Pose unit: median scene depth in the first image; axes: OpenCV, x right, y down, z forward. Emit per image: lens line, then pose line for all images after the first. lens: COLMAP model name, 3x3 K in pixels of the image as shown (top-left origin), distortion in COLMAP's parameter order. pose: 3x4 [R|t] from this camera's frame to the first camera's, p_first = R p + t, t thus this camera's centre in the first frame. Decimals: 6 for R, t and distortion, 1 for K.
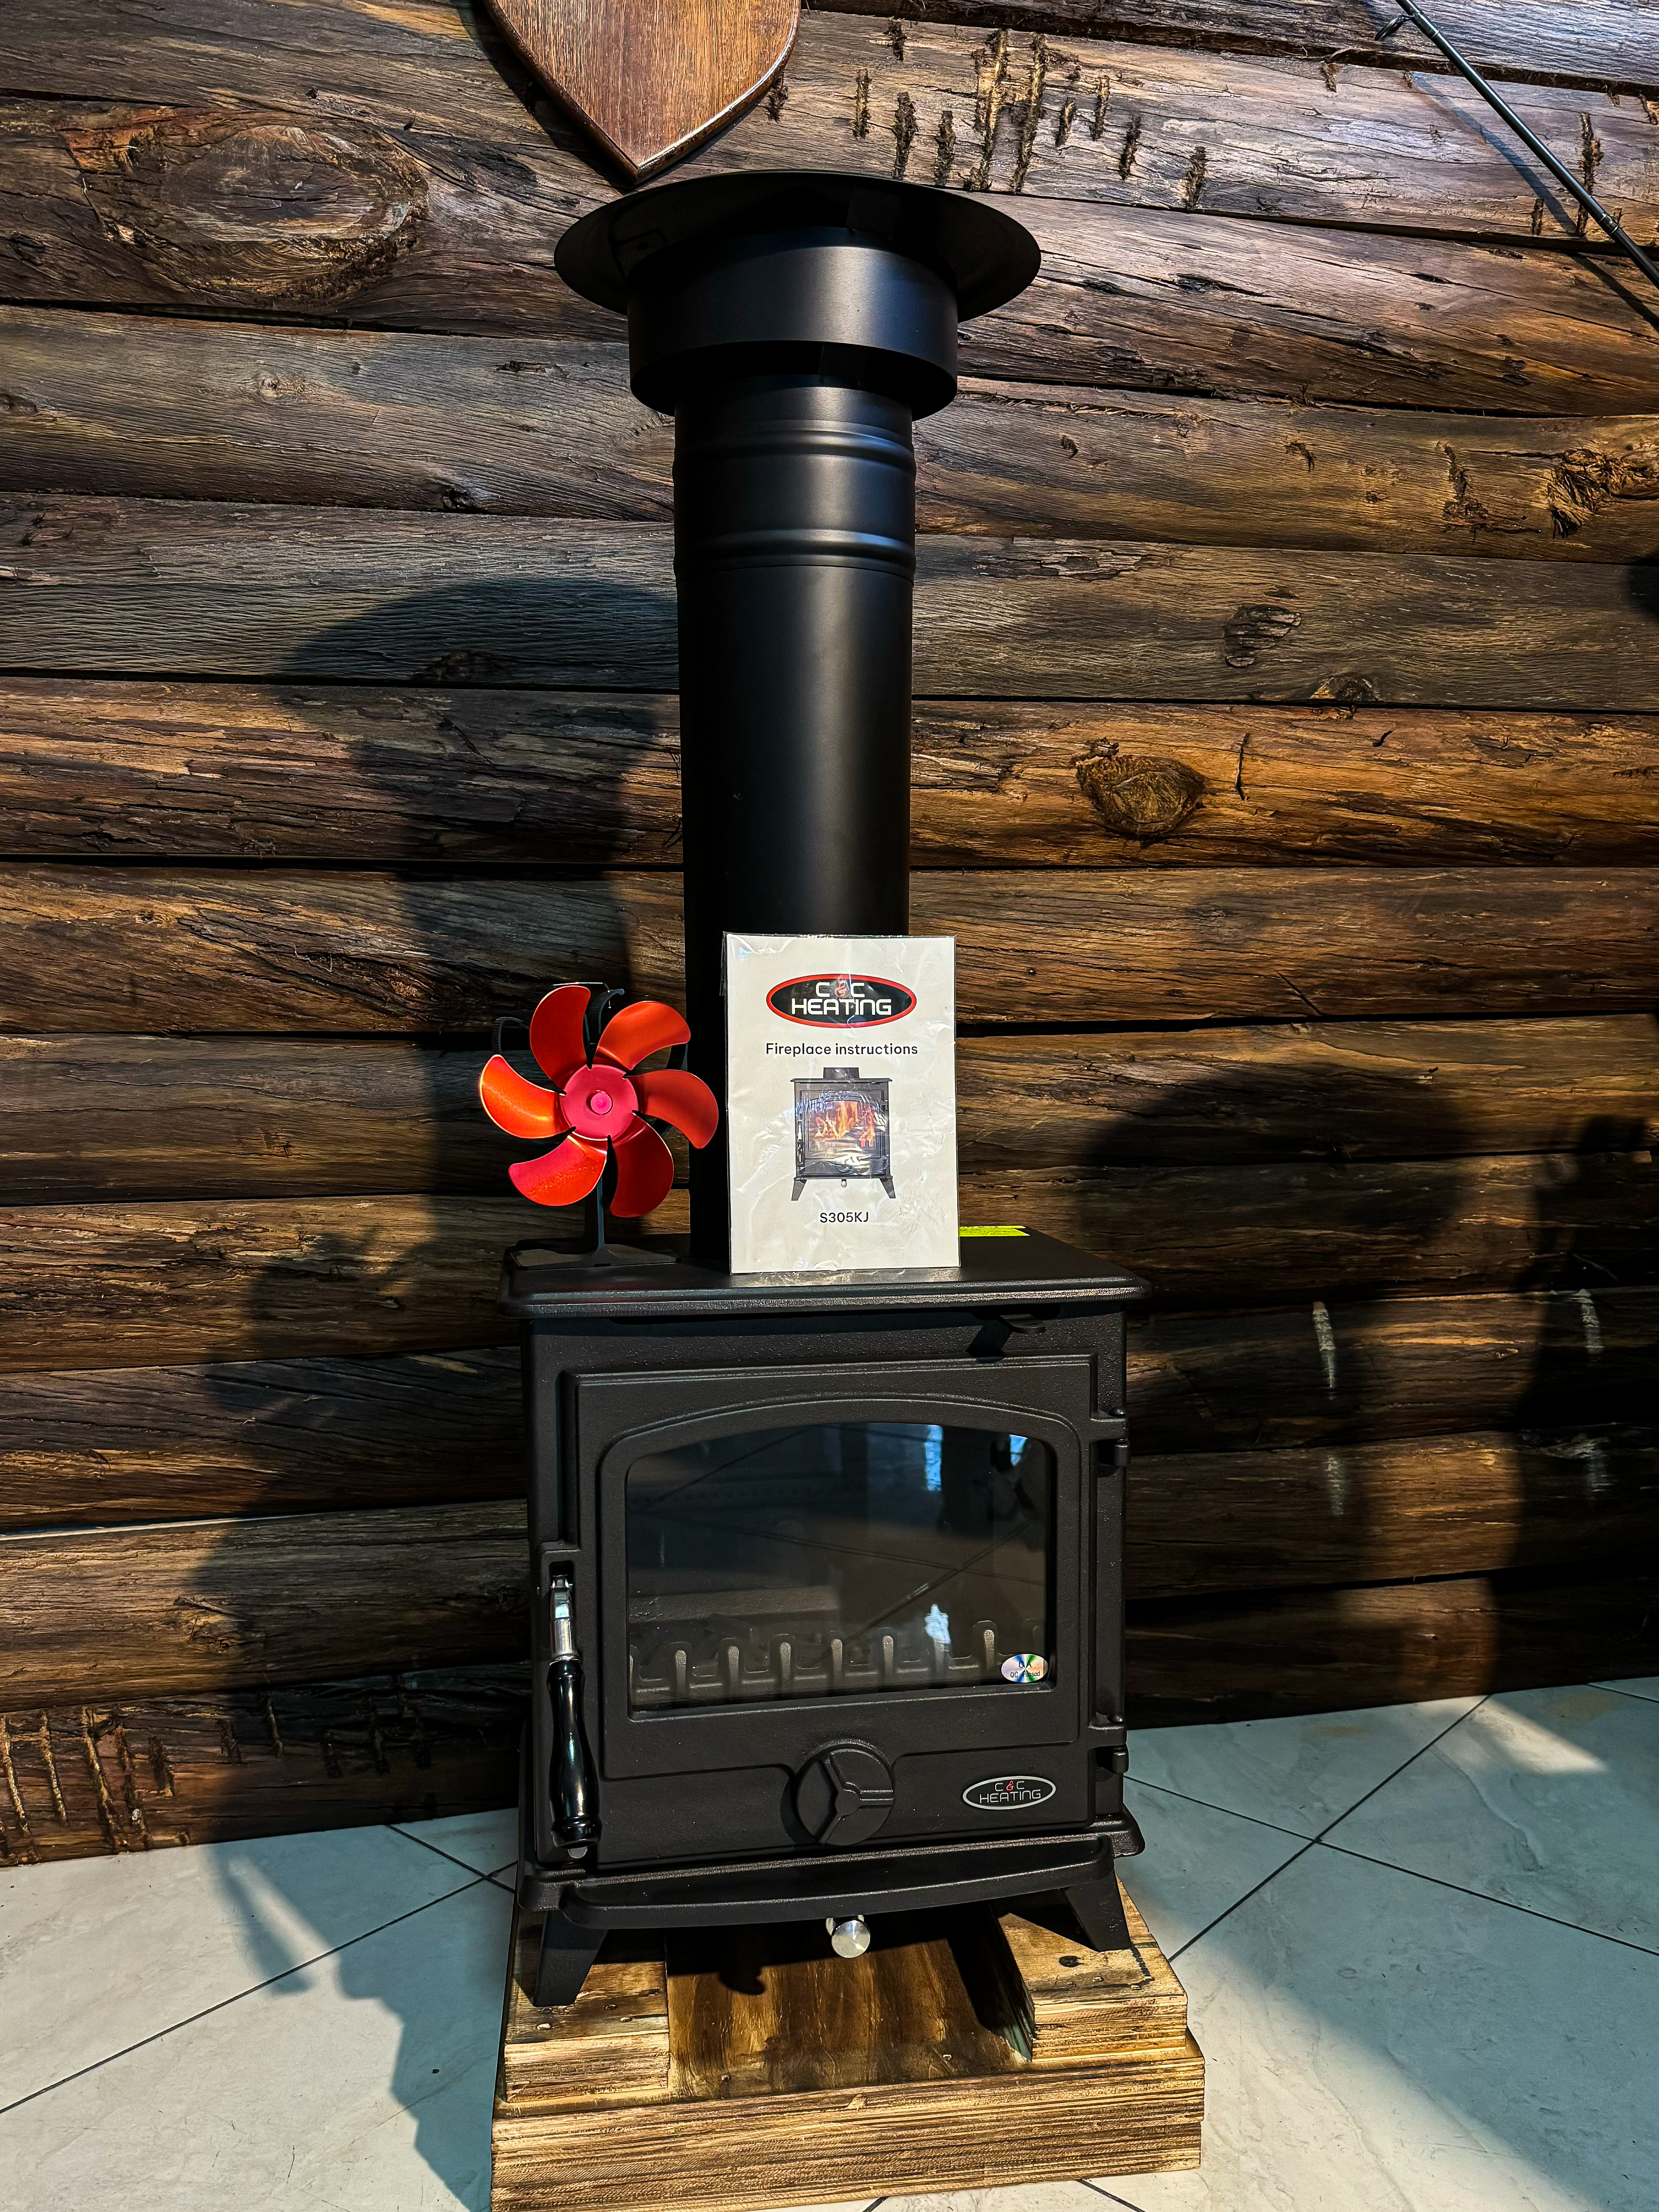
lens RADIAL K [[1744.5, 0, 824.8], [0, 1744.5, 1218.6], [0, 0, 1]] dist [0.027005, -0.043624]
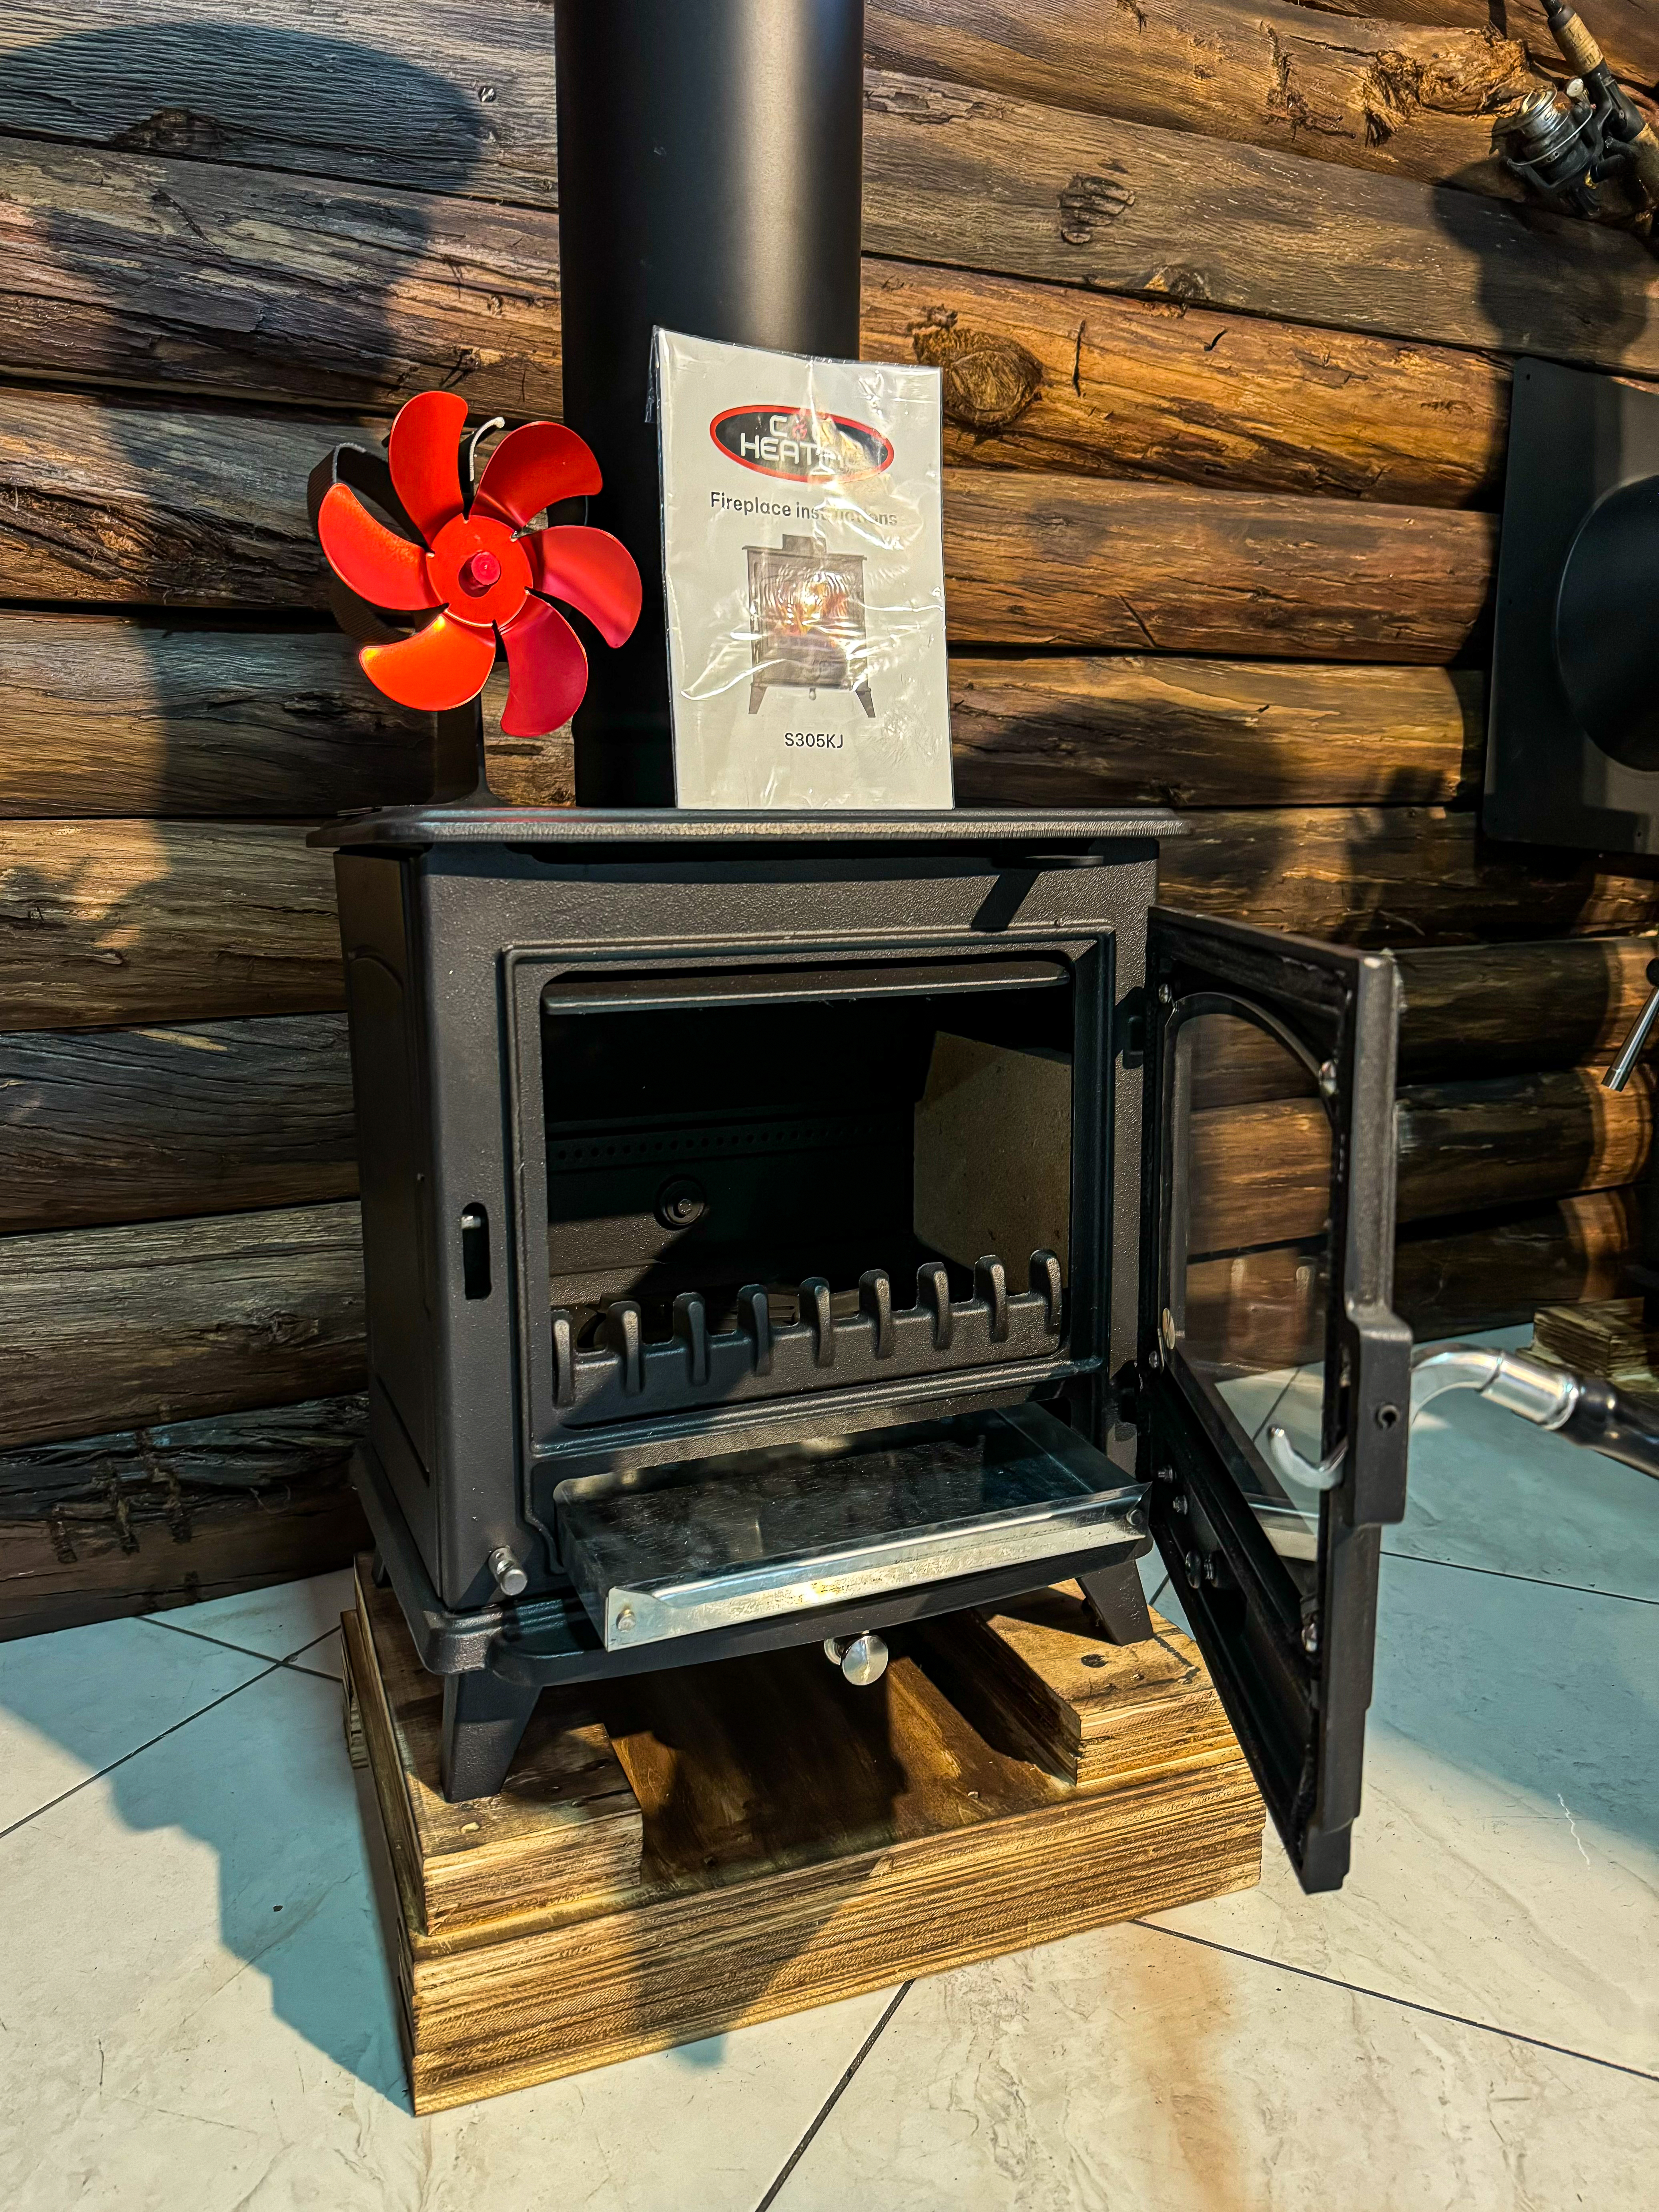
lens RADIAL K [[1614.4, 0, 783.1], [0, 1614.4, 1102.9], [0, 0, 1]] dist [-0.003481, -0.009408]
pose [[0.974223, -0.041804, 0.221681, -0.115474], [0.034559, 0.998737, 0.036464, 0.094161], [-0.222926, -0.027863, 0.974437, 0.219170]]
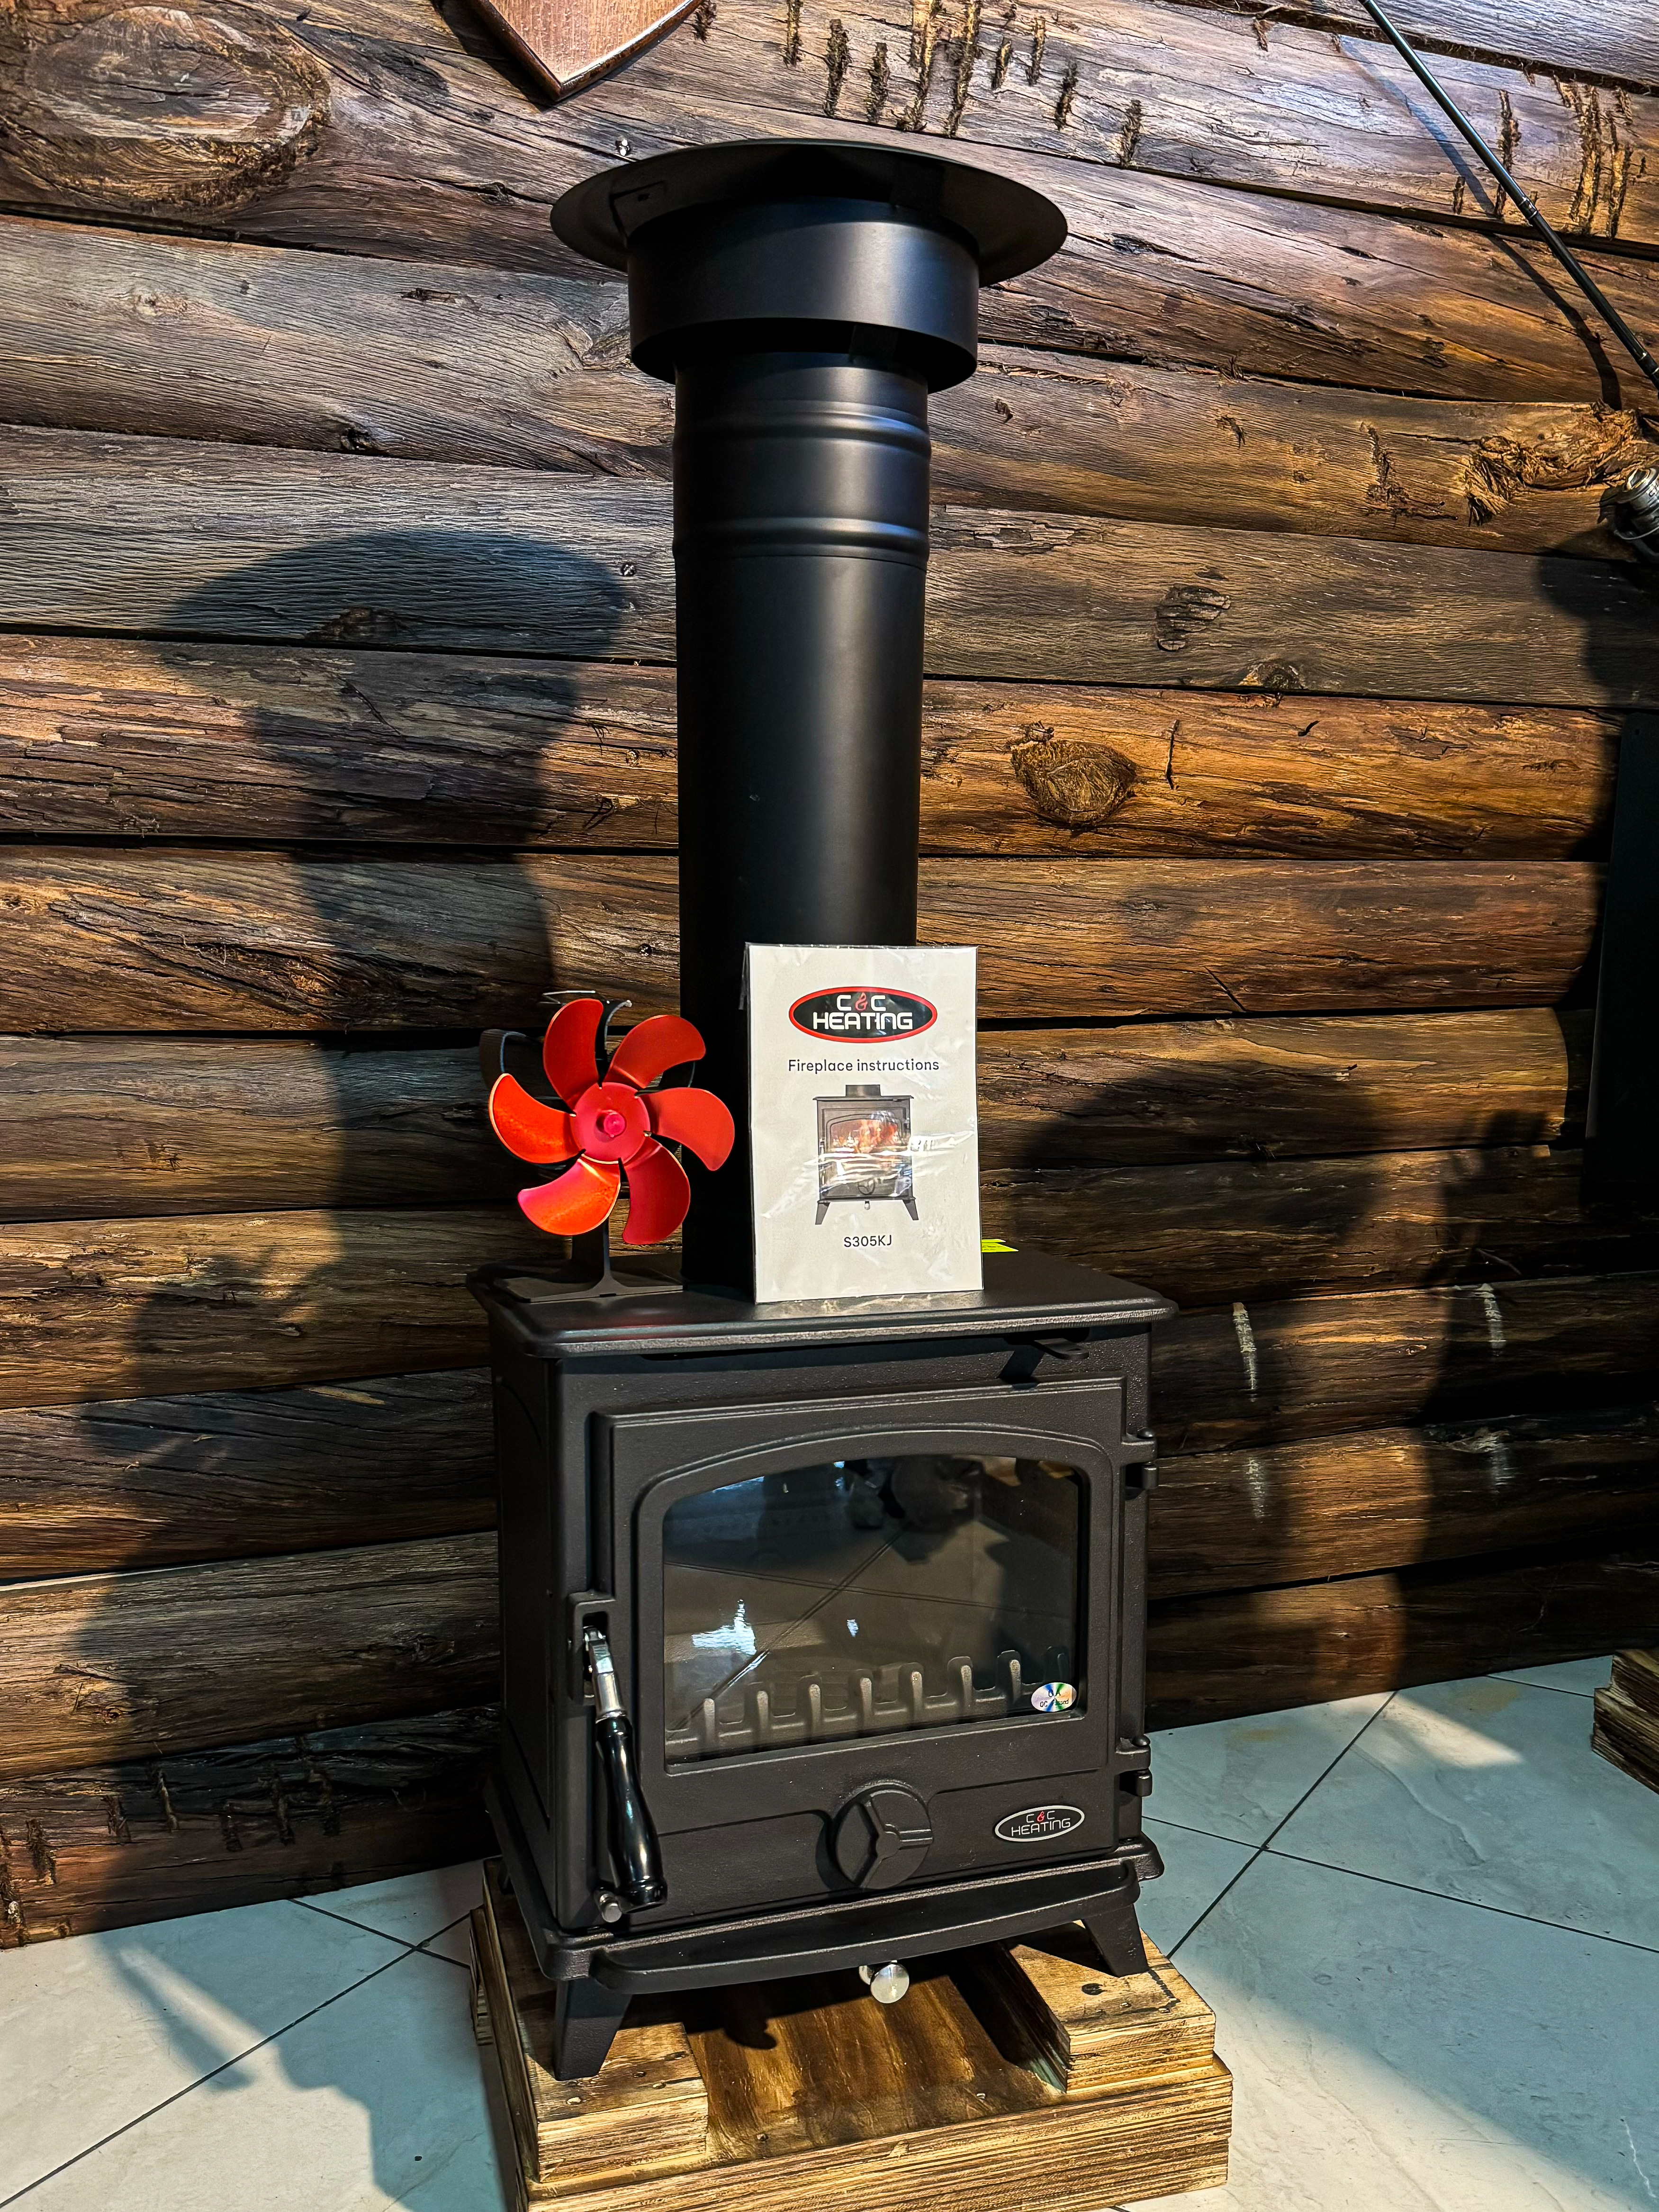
lens RADIAL K [[1902.3, 0, 839.9], [0, 1902.3, 1248.1], [0, 0, 1]] dist [0.044974, -0.073440]
pose [[0.987497, -0.016755, 0.156747, -0.117911], [0.012165, 0.999470, 0.030199, -0.019921], [-0.157170, -0.027915, 0.987177, -0.022056]]
